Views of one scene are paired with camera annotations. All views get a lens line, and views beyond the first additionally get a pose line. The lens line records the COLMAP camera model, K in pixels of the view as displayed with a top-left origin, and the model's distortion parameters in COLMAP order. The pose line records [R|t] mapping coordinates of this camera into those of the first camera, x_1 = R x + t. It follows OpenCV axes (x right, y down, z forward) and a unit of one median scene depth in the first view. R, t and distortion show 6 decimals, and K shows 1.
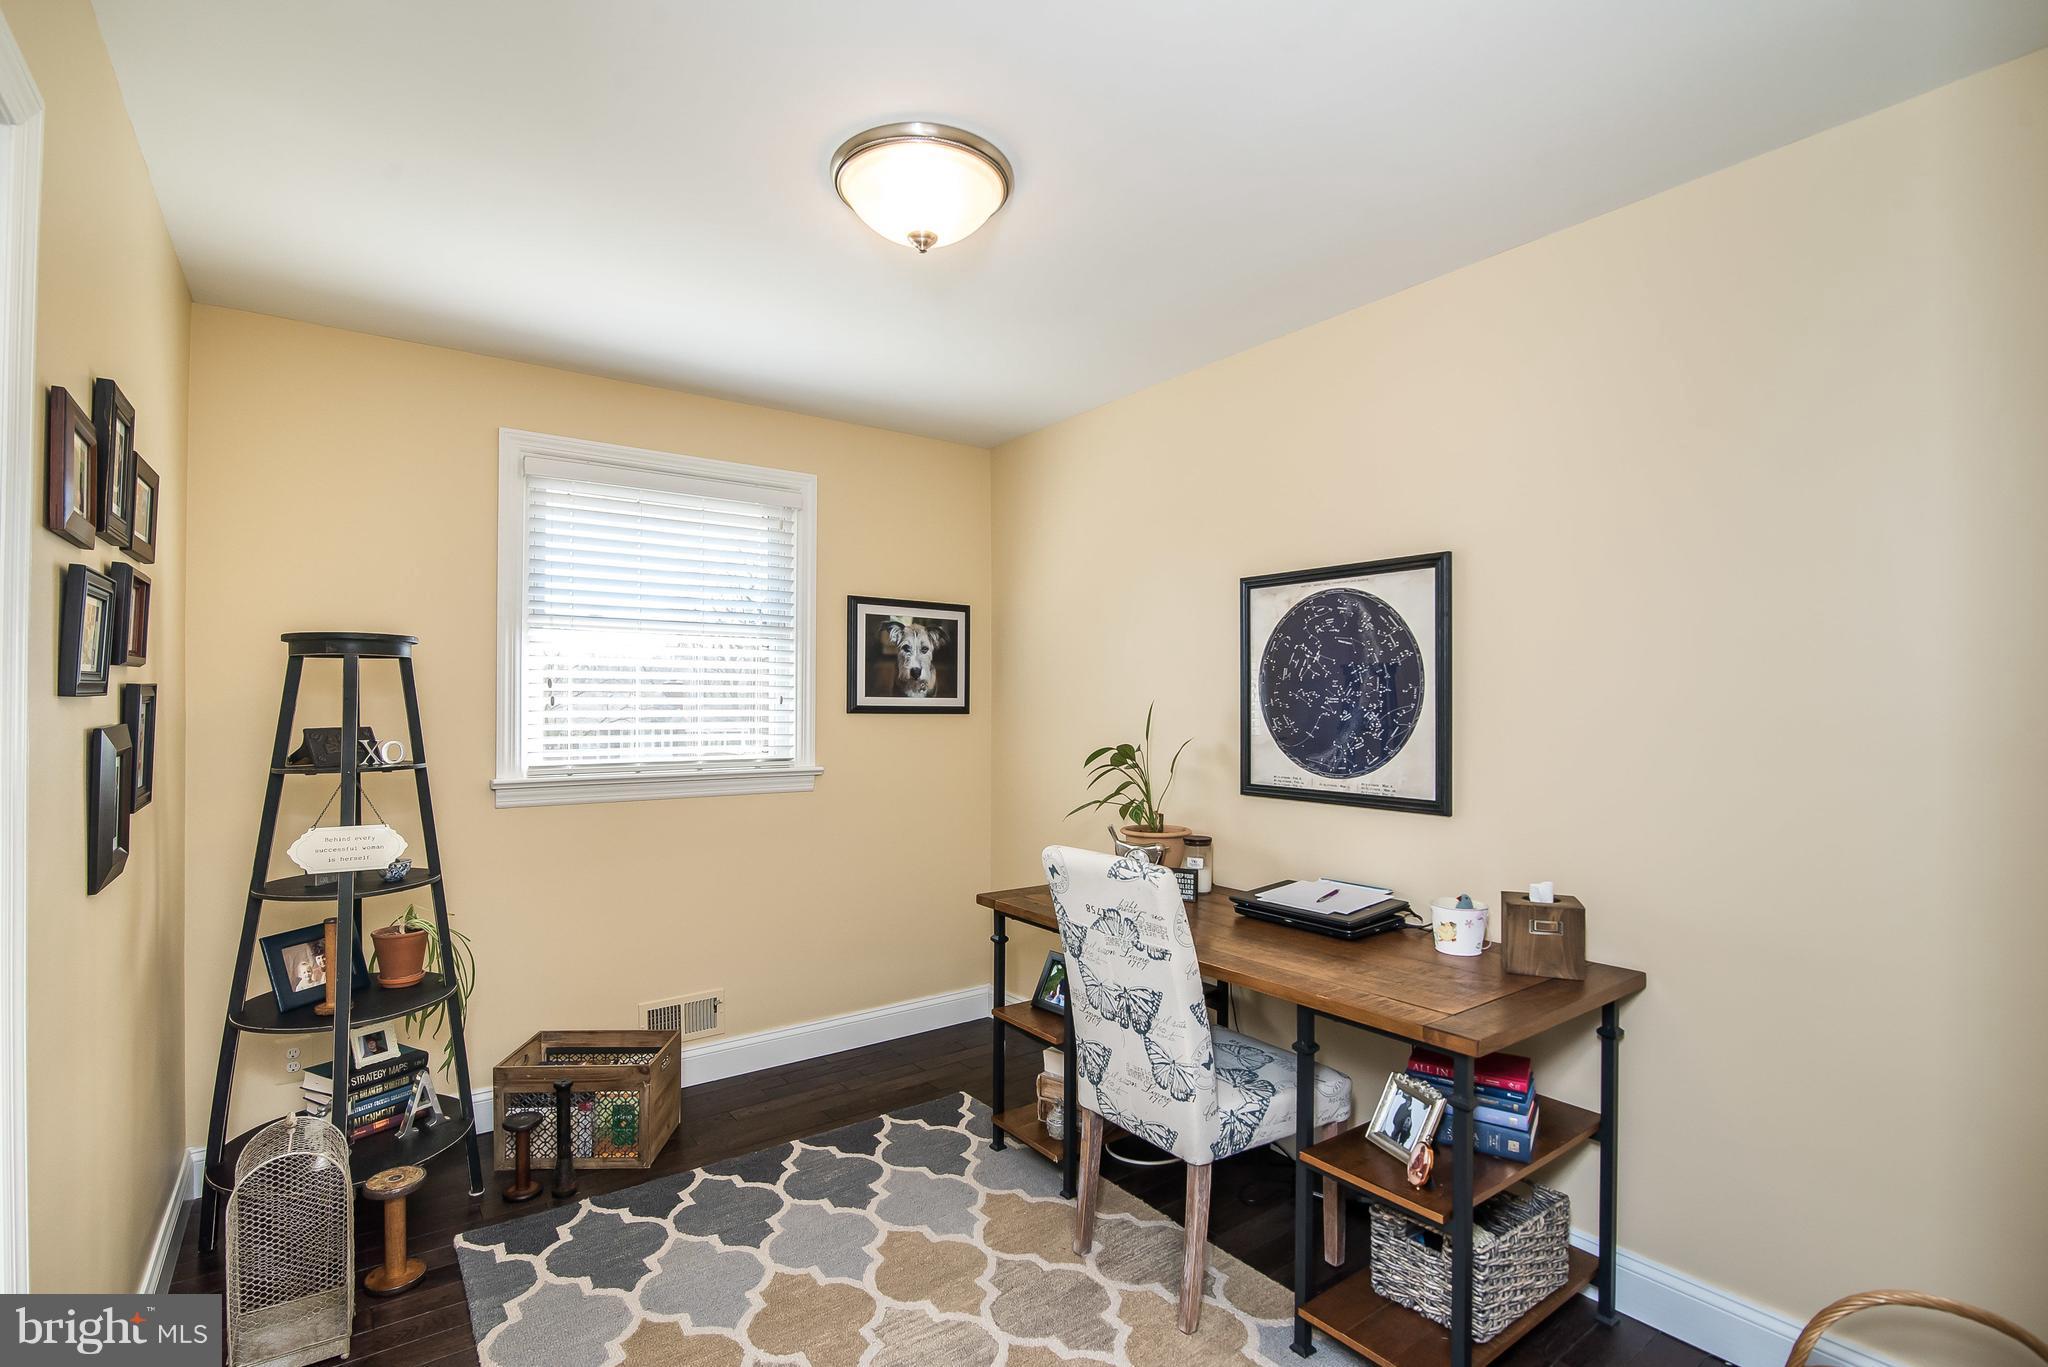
lens RADIAL K [[942.1, 0, 1010.1], [0, 942.1, 698.1], [0, 0, 1]] dist [-0.021184, 0.000907]
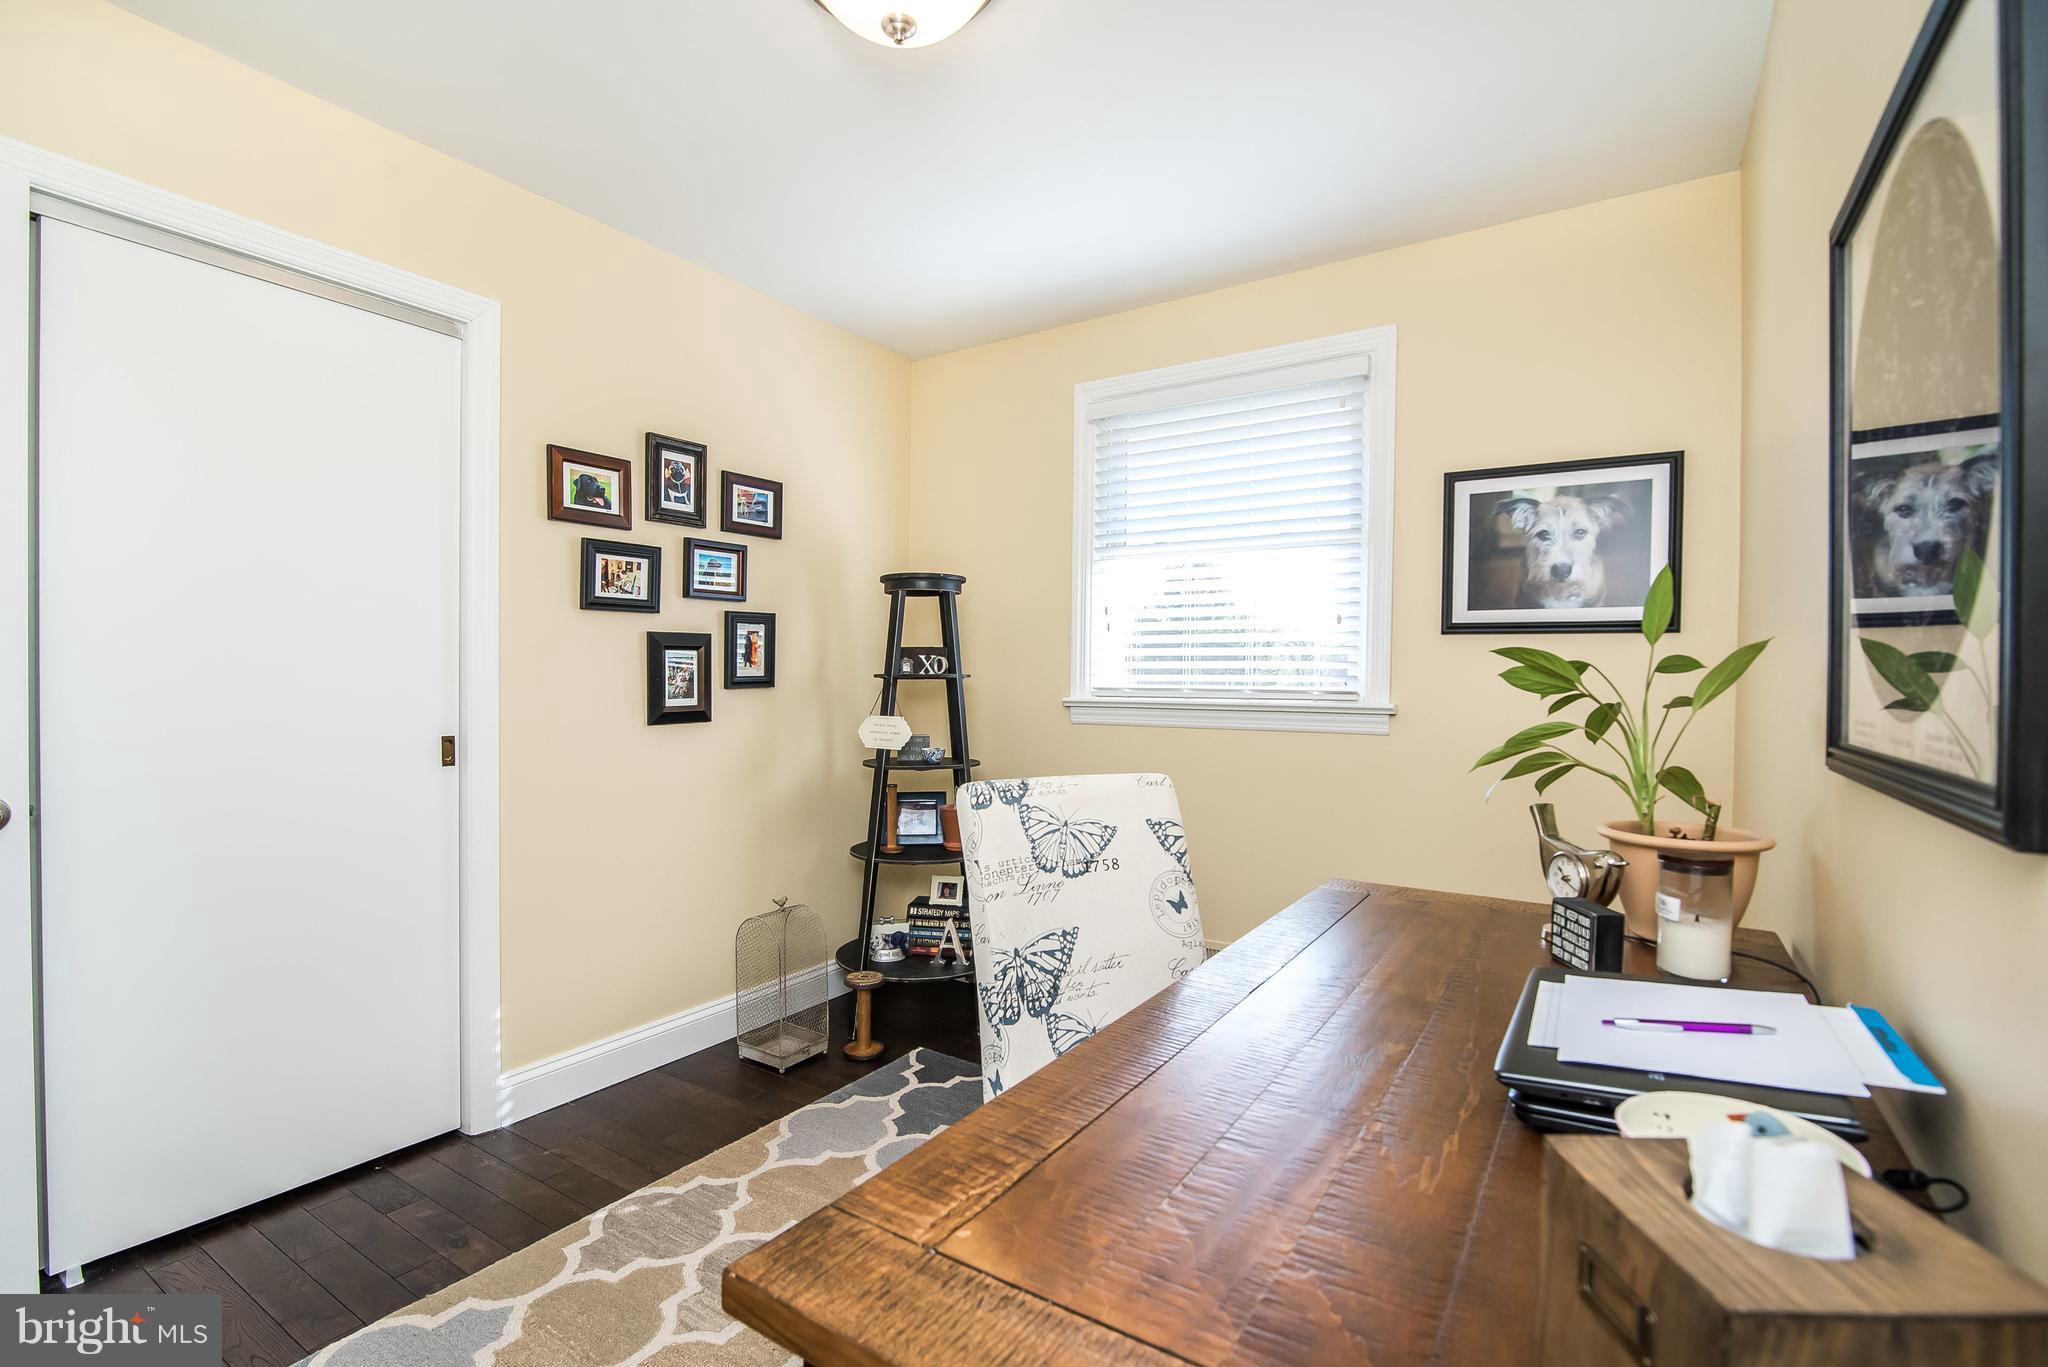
lens RADIAL K [[942.1, 0, 1010.1], [0, 942.1, 698.1], [0, 0, 1]] dist [-0.021184, 0.000907]
pose [[0.349931, 0.019901, -0.936564, 0.395426], [-0.001100, 0.999782, 0.020833, 0.051055], [0.936775, -0.006260, 0.349877, 0.426287]]
